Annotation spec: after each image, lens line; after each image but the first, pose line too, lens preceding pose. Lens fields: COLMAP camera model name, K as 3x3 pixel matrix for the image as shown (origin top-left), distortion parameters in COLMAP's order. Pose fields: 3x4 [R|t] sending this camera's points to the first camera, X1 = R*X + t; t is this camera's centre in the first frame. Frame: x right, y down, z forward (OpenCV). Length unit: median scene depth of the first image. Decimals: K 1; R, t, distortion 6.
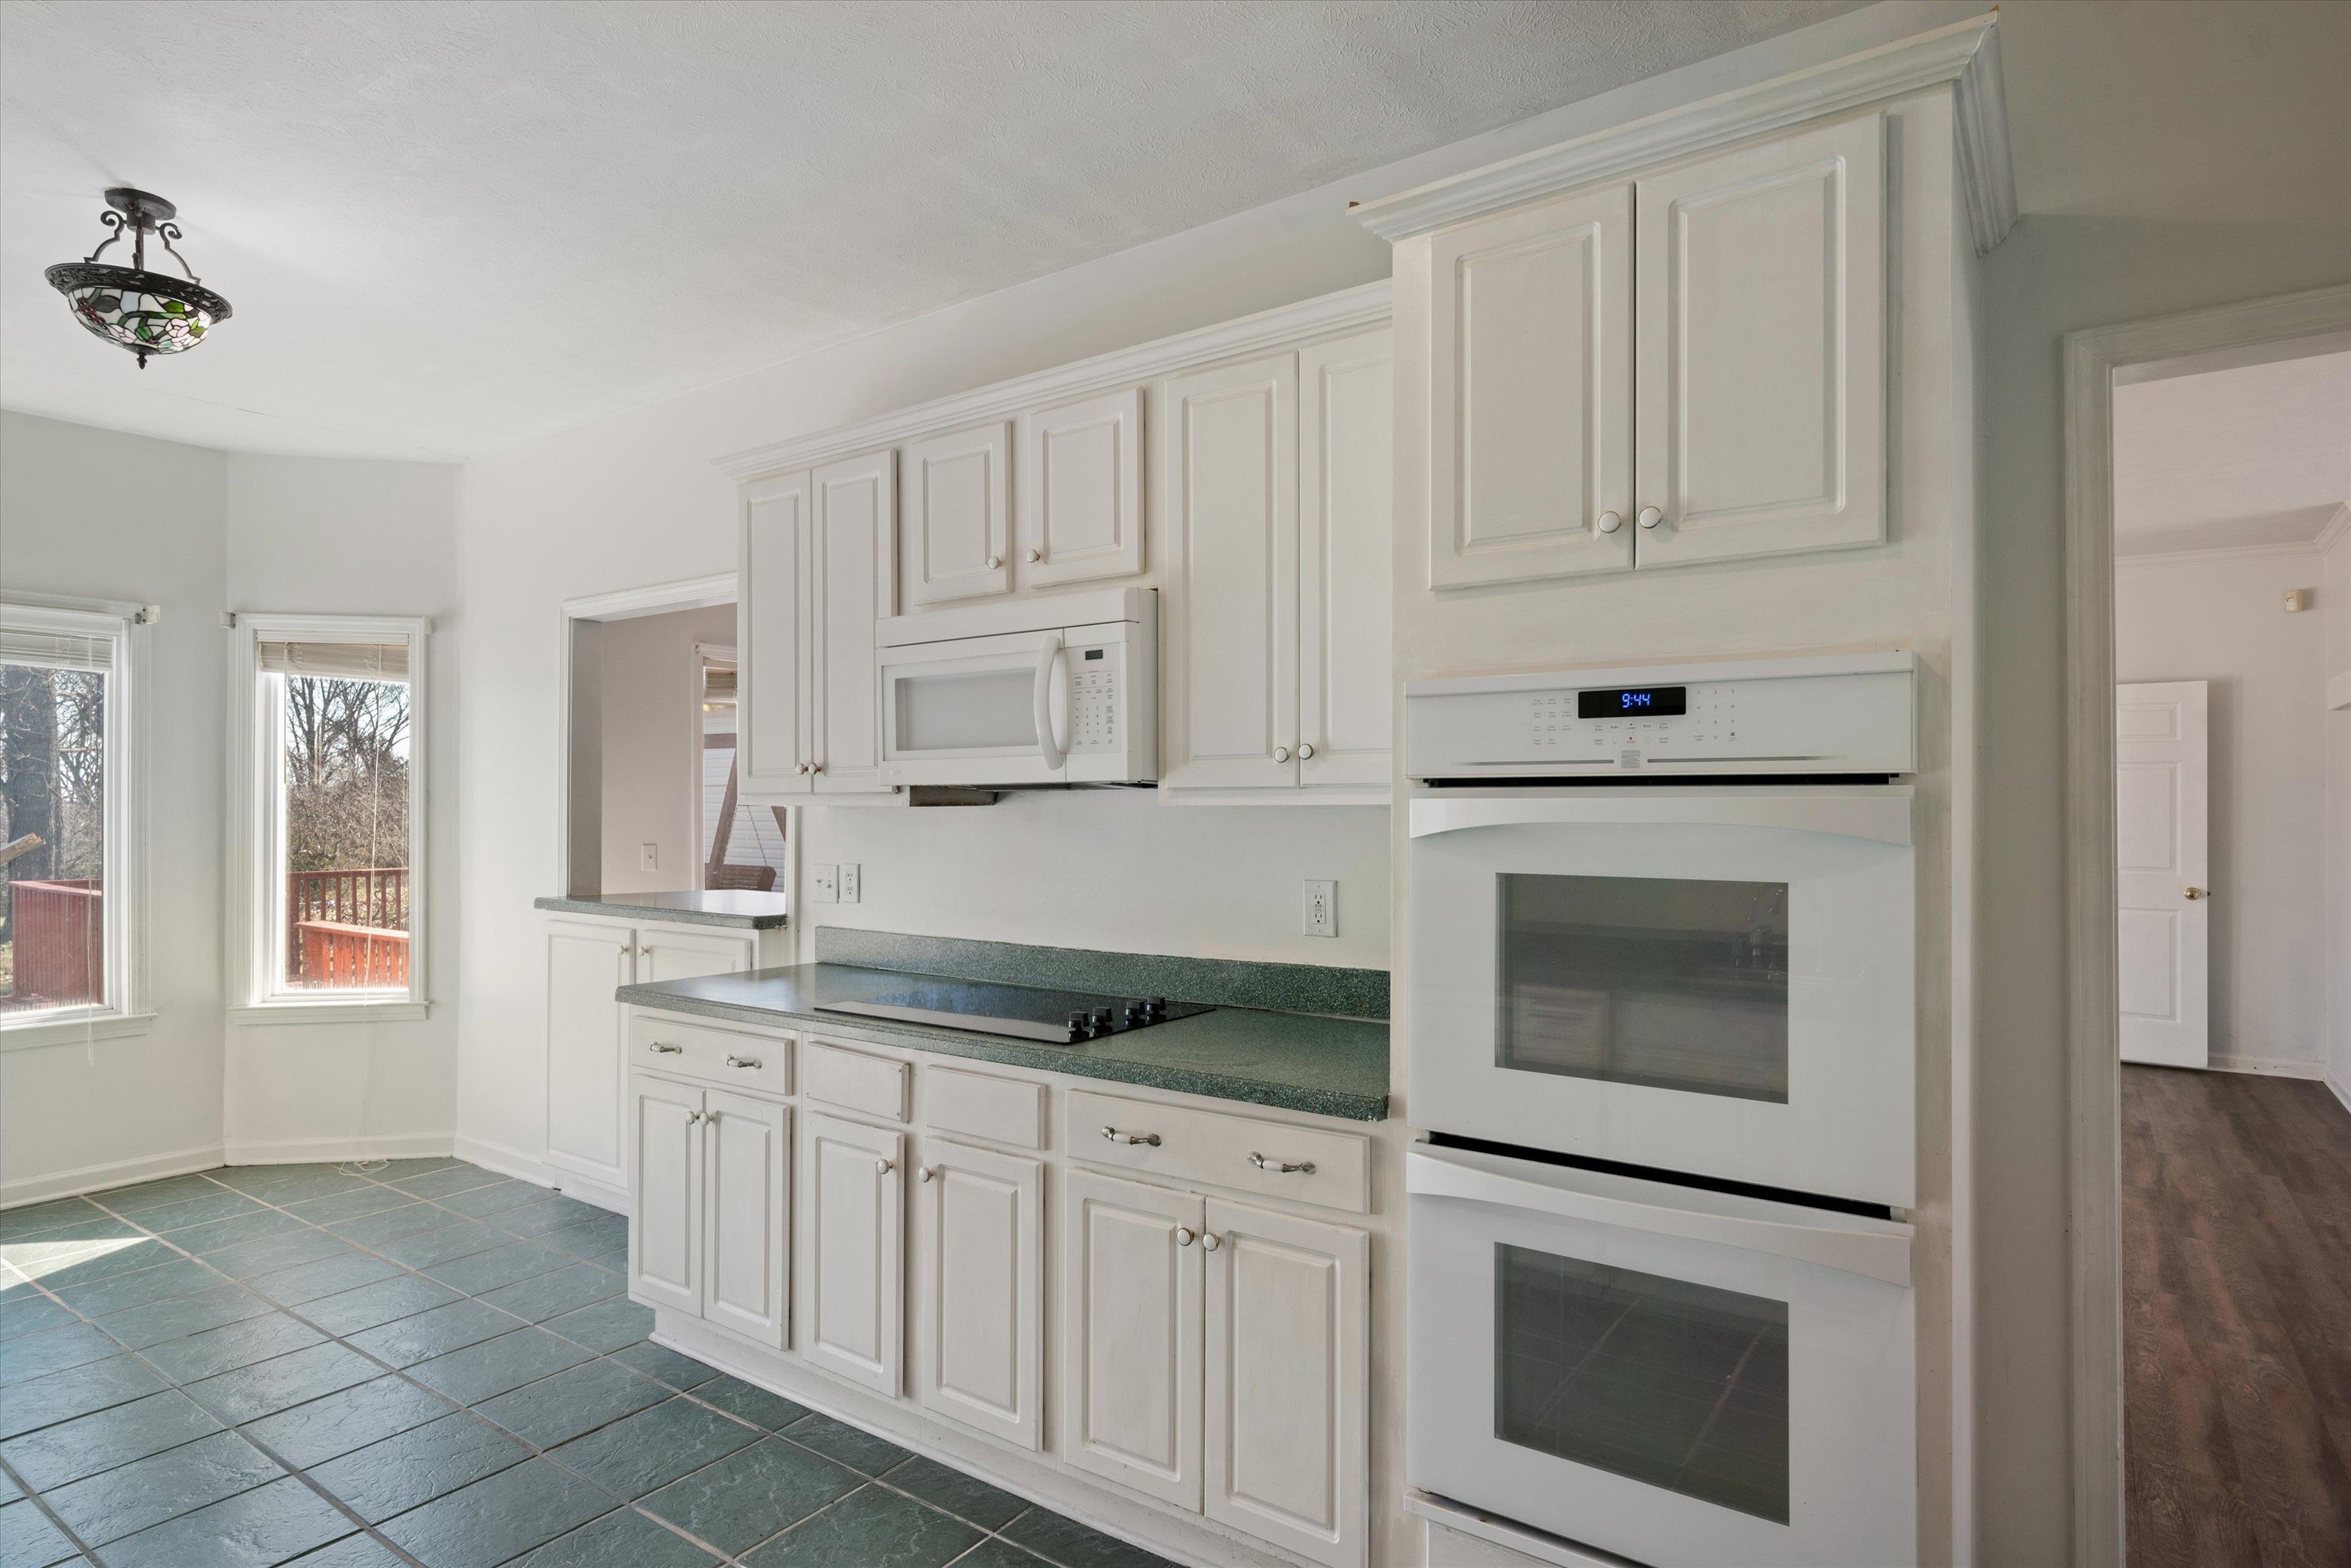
lens RADIAL K [[1251.2, 0, 1177.5], [0, 1251.2, 791.8], [0, 0, 1]] dist [0.001023, -0.001224]
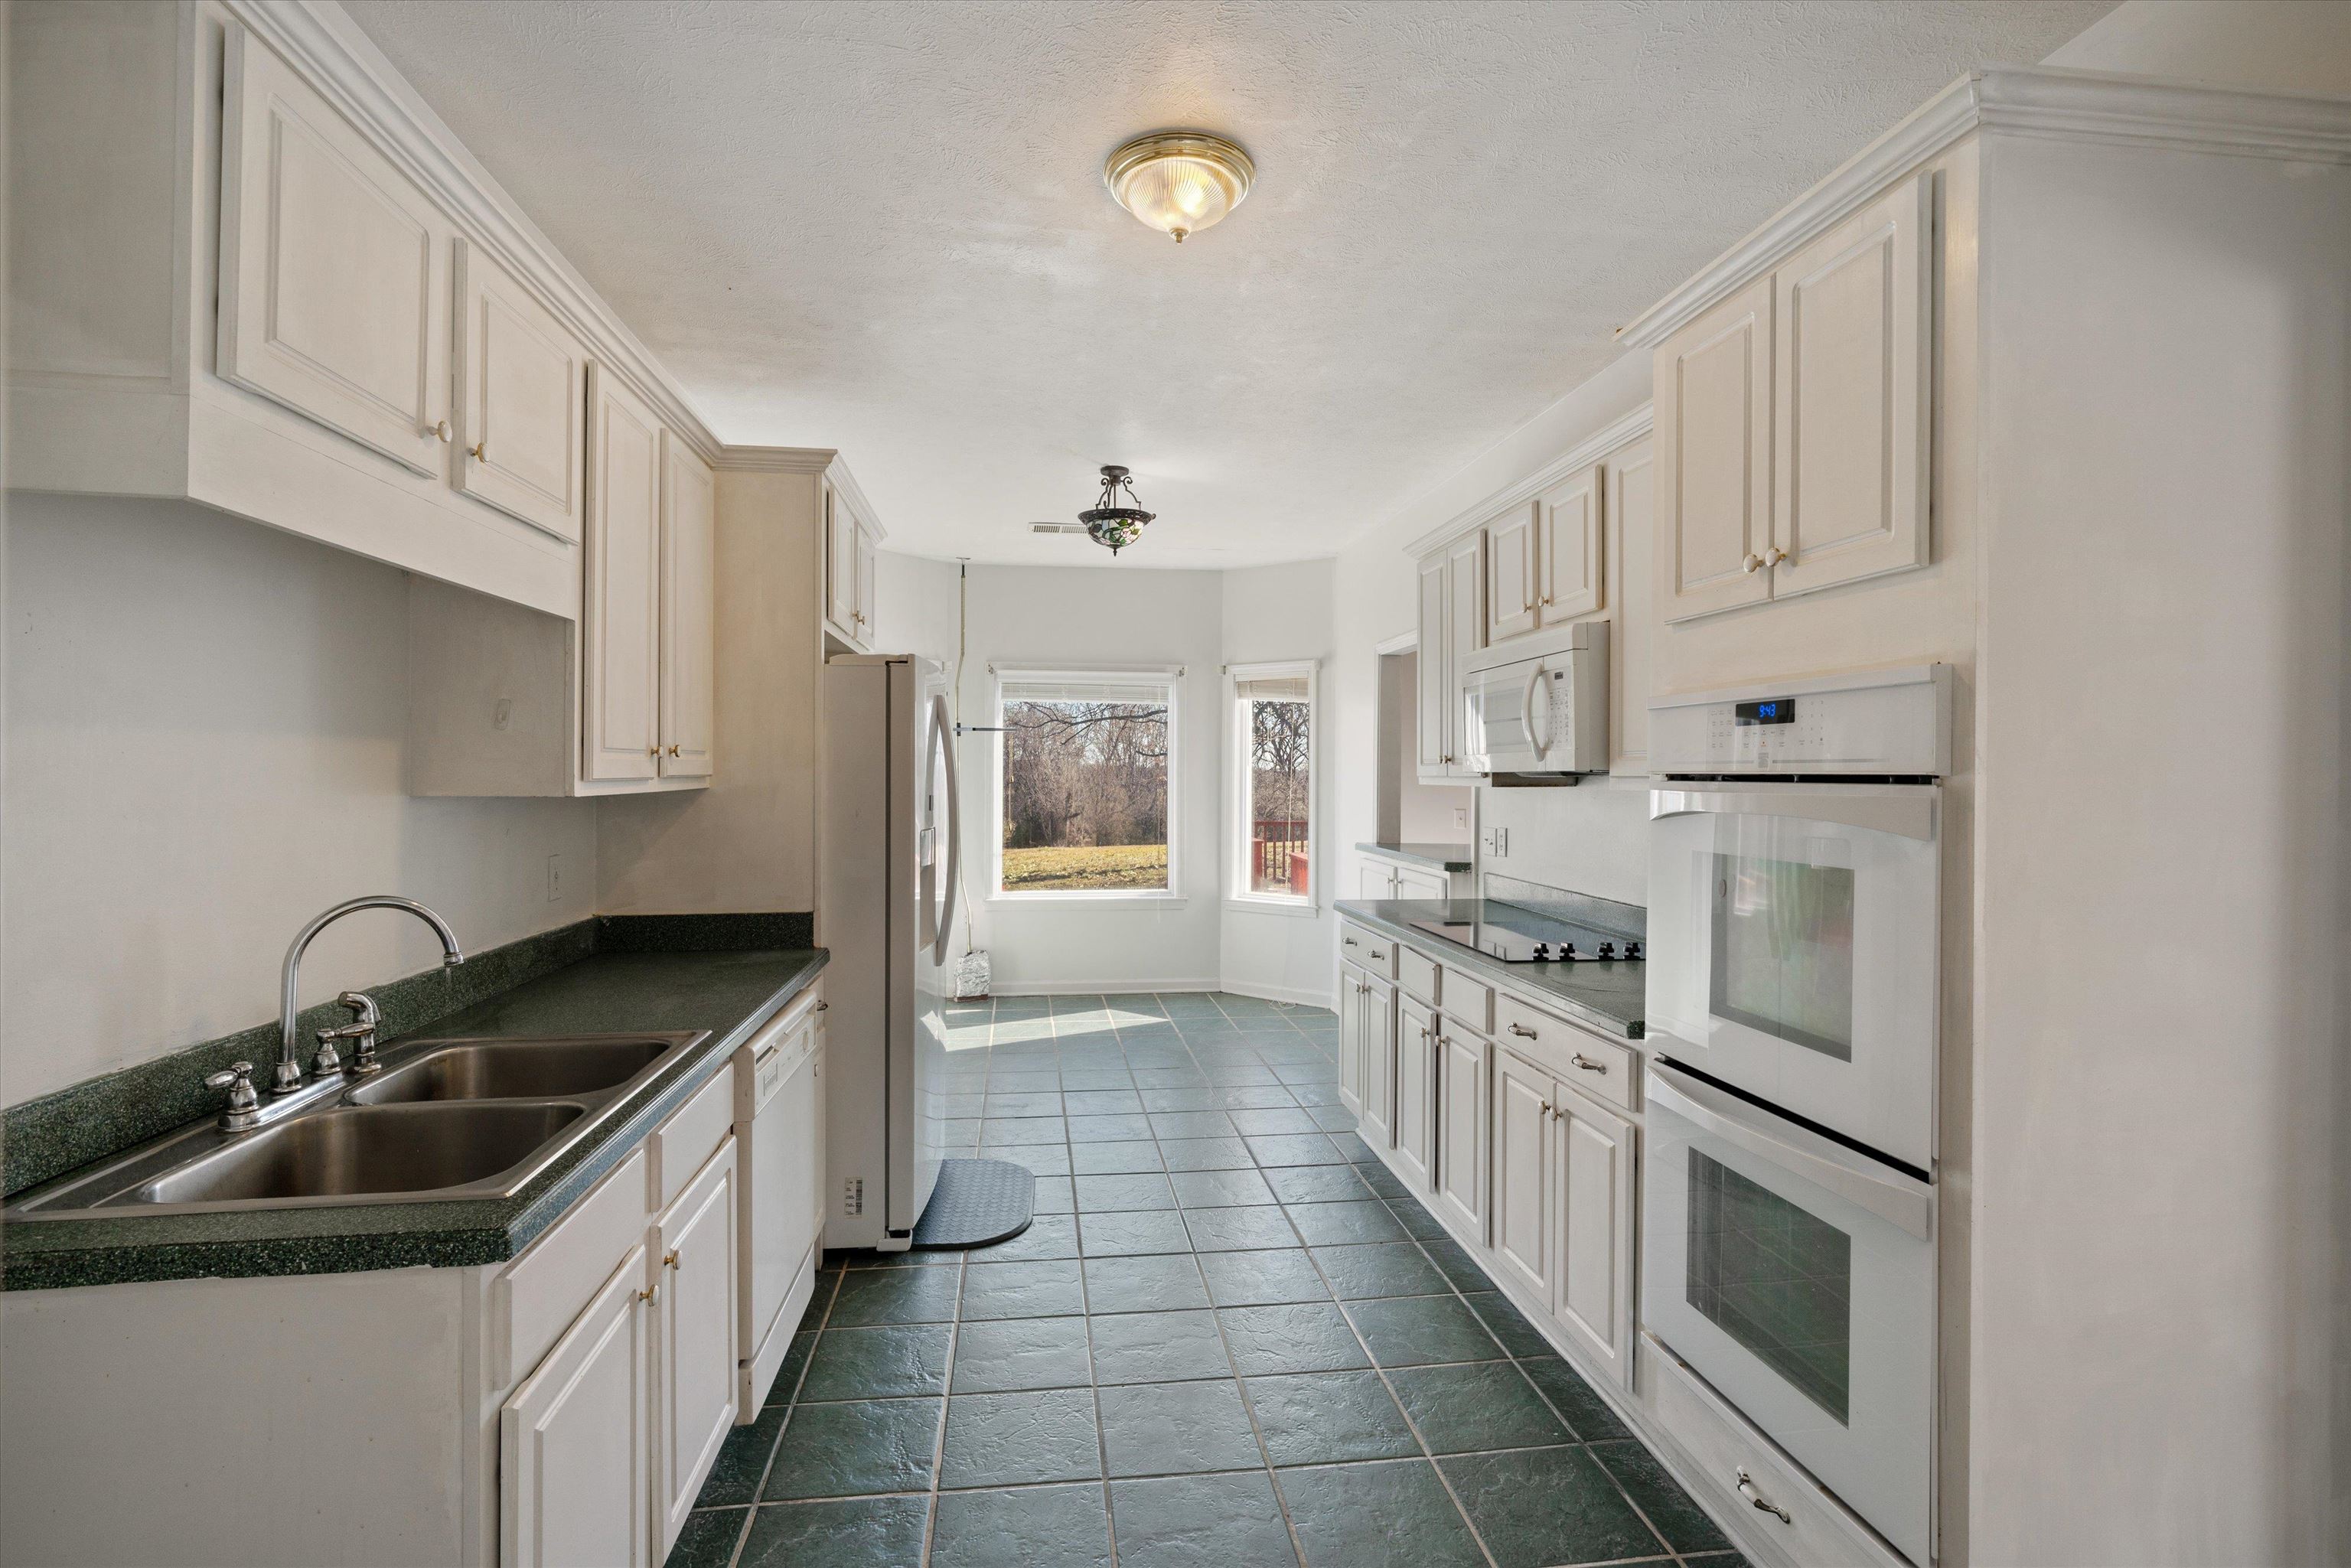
lens RADIAL K [[1078.0, 0, 1178.2], [0, 1078.0, 767.9], [0, 0, 1]] dist [-0.001510, 0.000168]
pose [[0.683332, 0.001404, -0.730107, 0.476807], [-0.000064, 0.999998, 0.001863, -0.013241], [0.730108, -0.001226, 0.683331, -0.073918]]
